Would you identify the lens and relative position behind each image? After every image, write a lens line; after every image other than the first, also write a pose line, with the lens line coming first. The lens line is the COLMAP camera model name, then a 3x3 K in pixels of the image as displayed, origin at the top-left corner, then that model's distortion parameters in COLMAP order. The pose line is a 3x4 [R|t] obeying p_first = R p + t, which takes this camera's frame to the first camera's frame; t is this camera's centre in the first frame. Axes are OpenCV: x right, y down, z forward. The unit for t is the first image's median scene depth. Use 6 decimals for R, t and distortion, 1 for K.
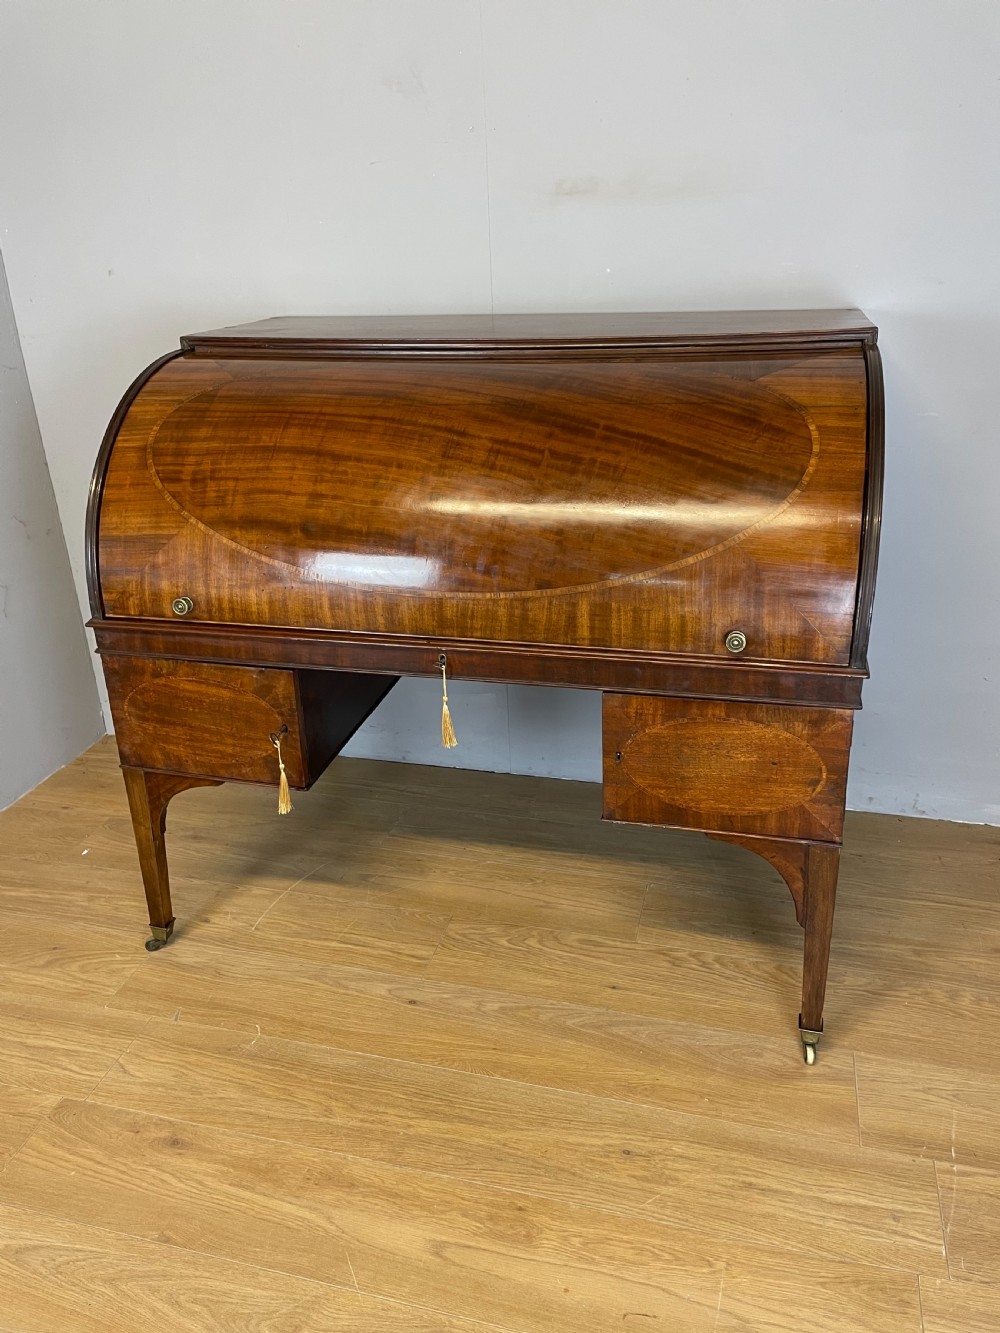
lens RADIAL K [[1004.3, 0, 500.8], [0, 1004.3, 659.1], [0, 0, 1]] dist [0.095130, -0.118397]
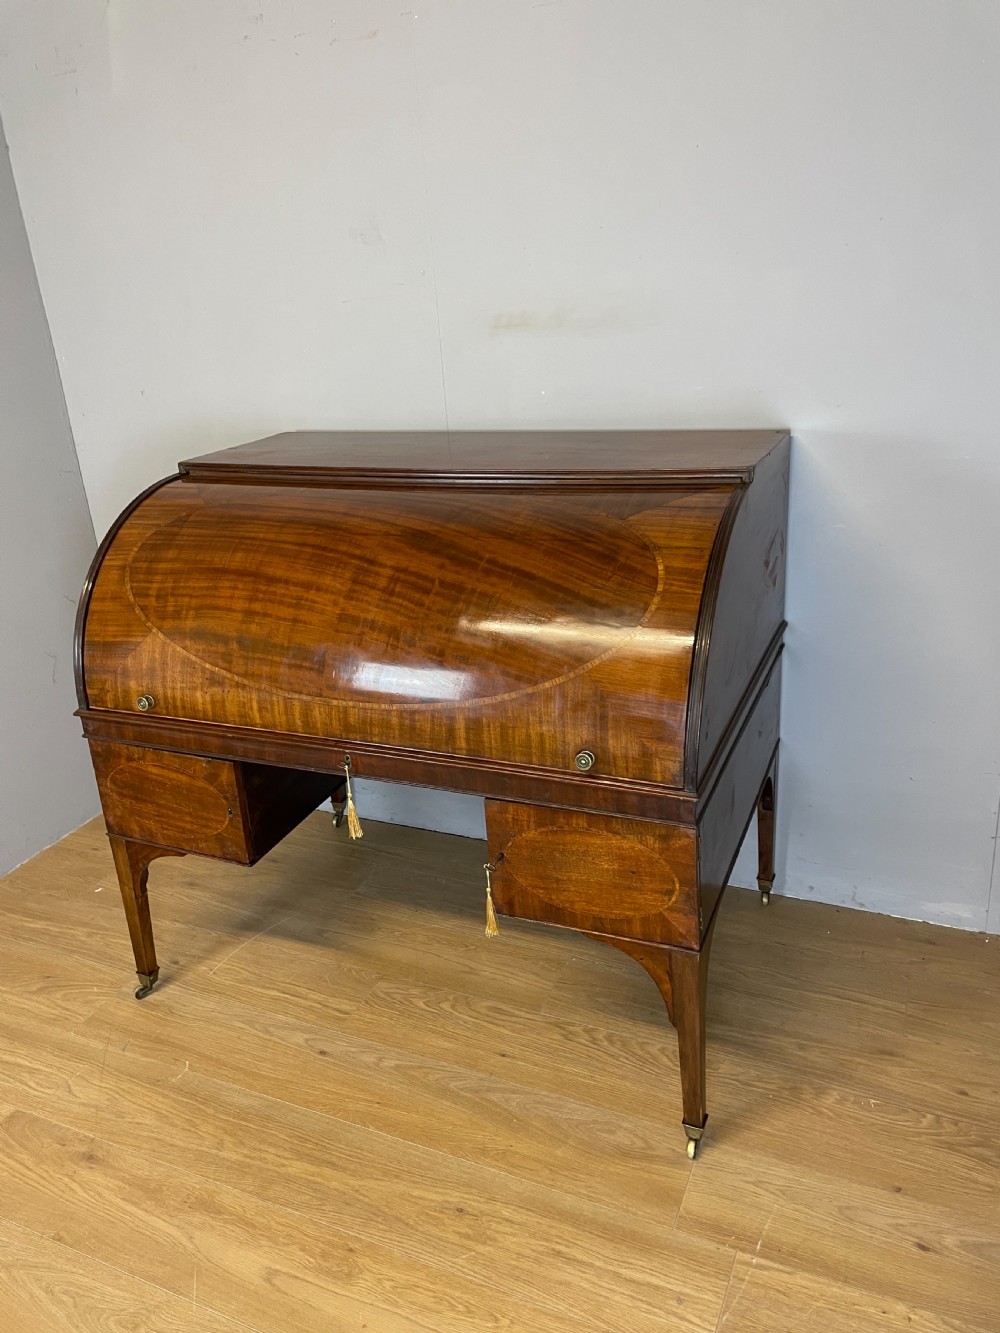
lens RADIAL K [[1004.3, 0, 494.4], [0, 1004.3, 655.3], [0, 0, 1]] dist [0.095130, -0.118397]
pose [[0.986052, 0.026099, -0.164377, 0.305951], [-0.031580, 0.999026, -0.030819, -0.079276], [0.163412, 0.035581, 0.985916, -0.100445]]
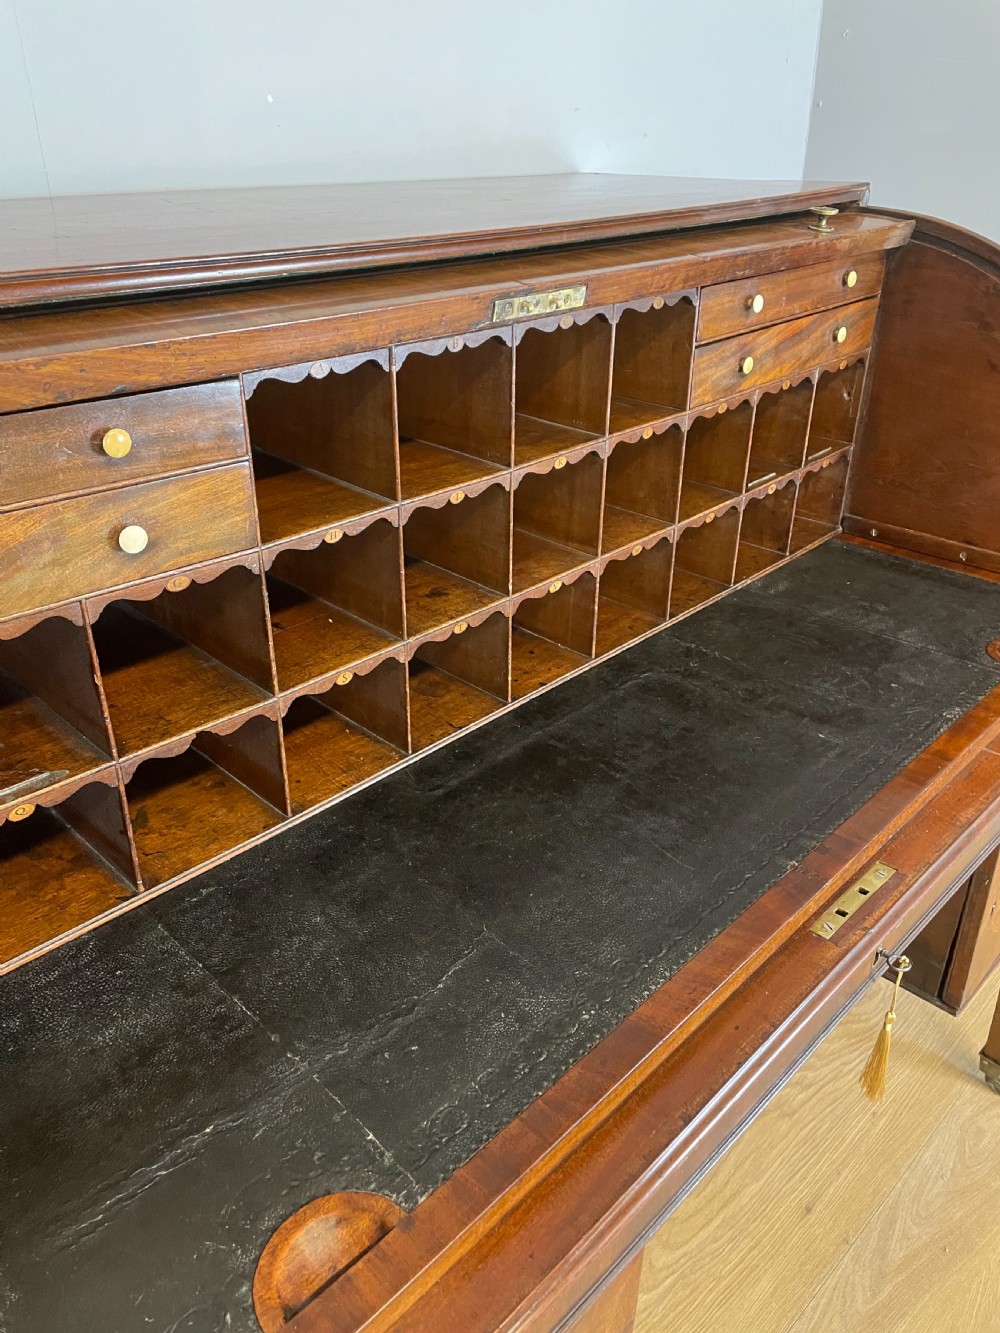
lens RADIAL K [[1004.3, 0, 501.0], [0, 1004.3, 653.7], [0, 0, 1]] dist [0.095130, -0.118397]
pose [[0.499887, -0.376518, 0.779966, -0.429362], [0.320181, 0.917100, 0.237511, -0.269889], [-0.804734, 0.131002, 0.579001, 0.821557]]
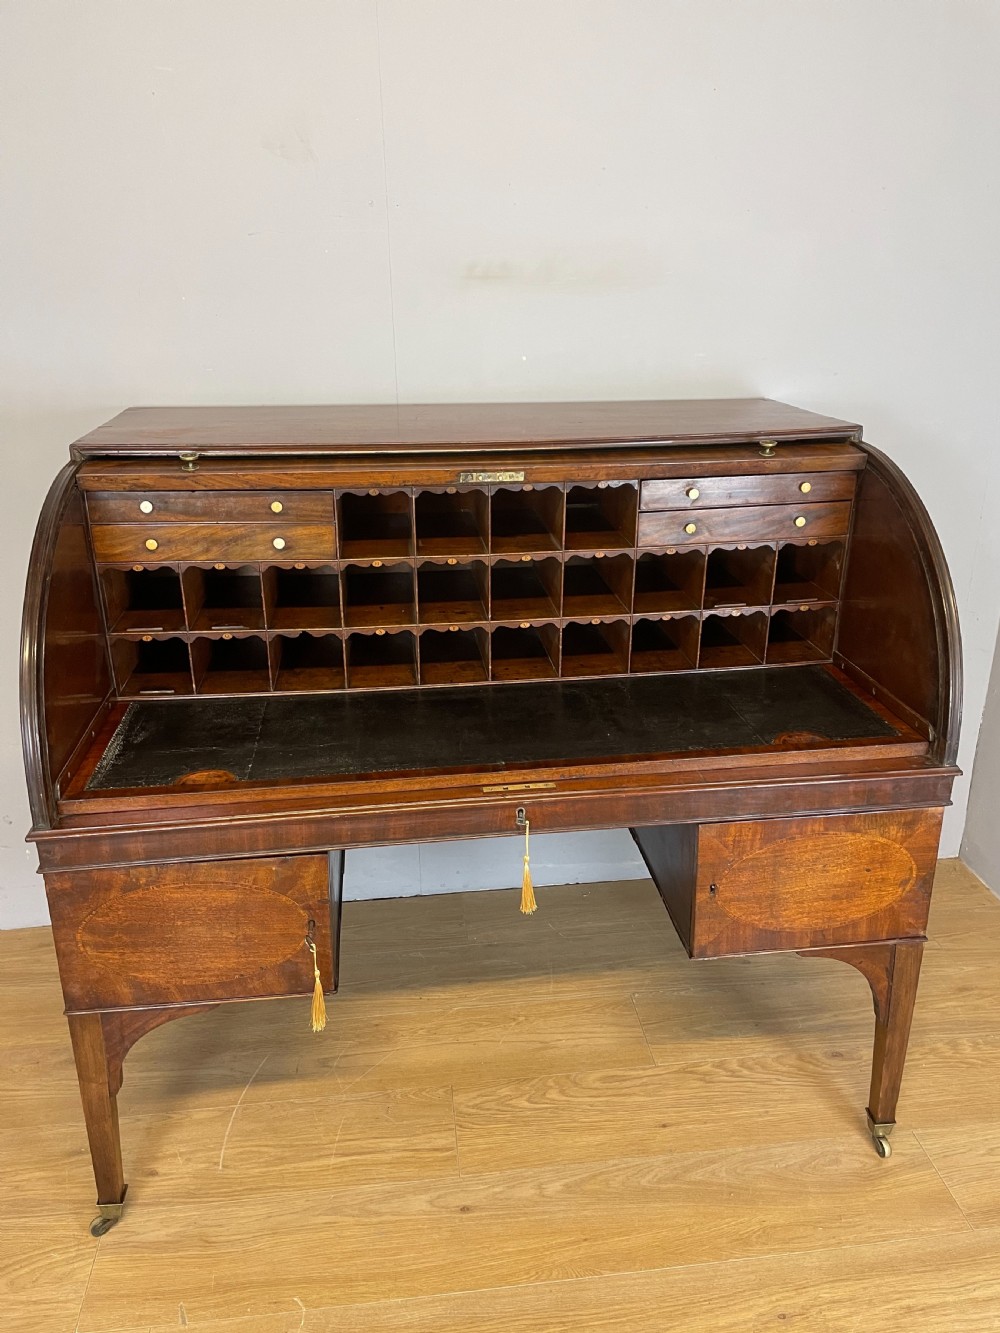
lens RADIAL K [[1009.0, 0, 511.5], [0, 1009.0, 657.0], [0, 0, 1]] dist [0.089363, -0.111292]
pose [[0.925339, -0.106388, 0.363909, -0.354332], [0.120615, 0.992562, -0.016523, -0.116077], [-0.359445, 0.059183, 0.931288, 0.175257]]
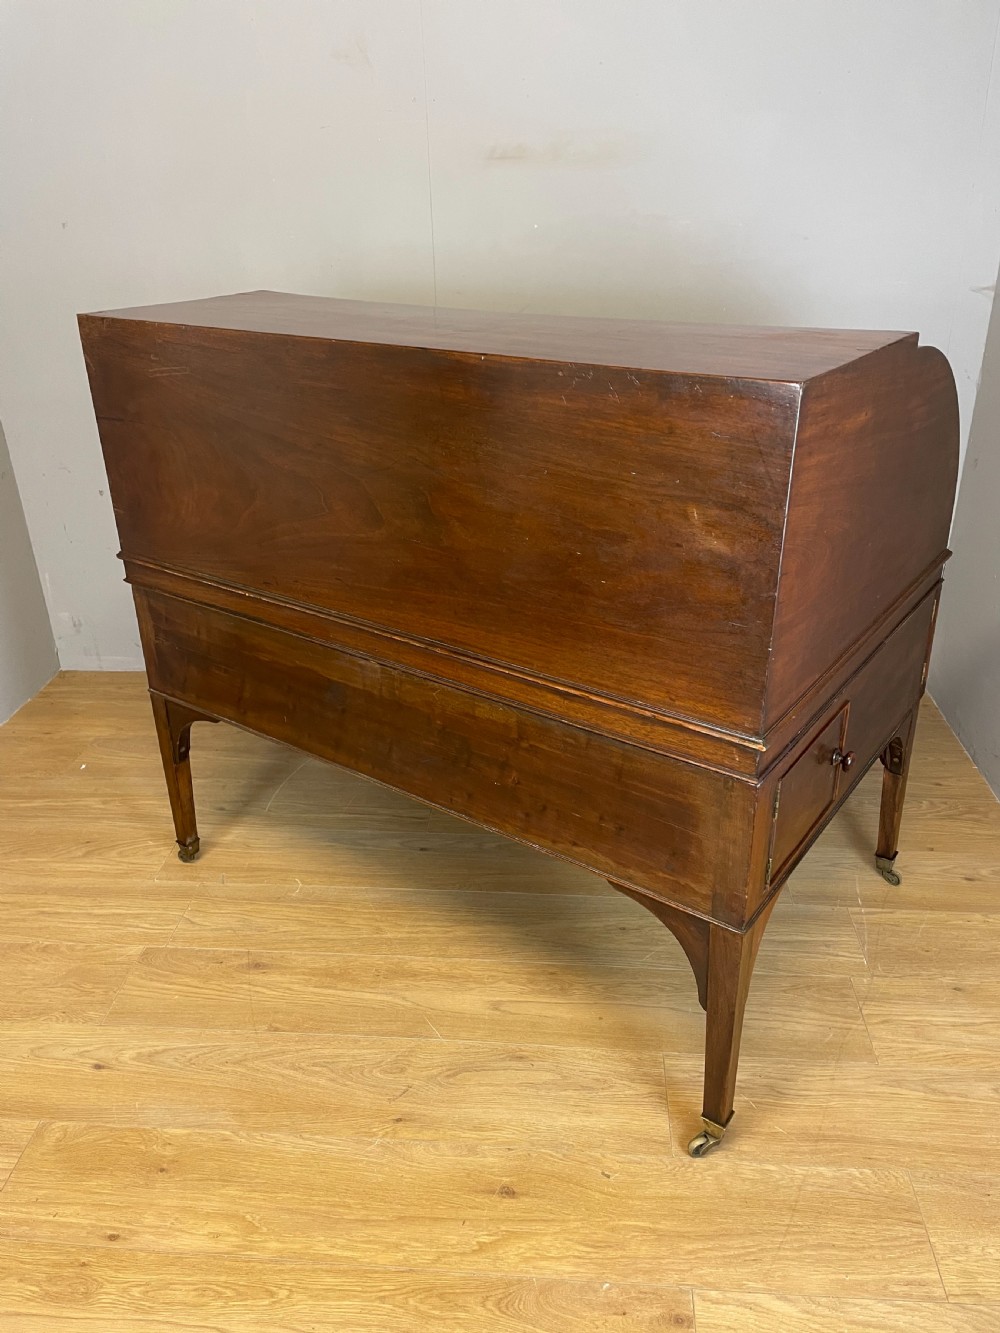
lens RADIAL K [[1004.3, 0, 493.6], [0, 1004.3, 659.5], [0, 0, 1]] dist [0.095130, -0.118397]
pose [[0.984250, -0.064769, 0.164489, -0.209837], [0.058177, 0.997310, 0.044583, 0.074058], [-0.166934, -0.034311, 0.985371, -0.202968]]
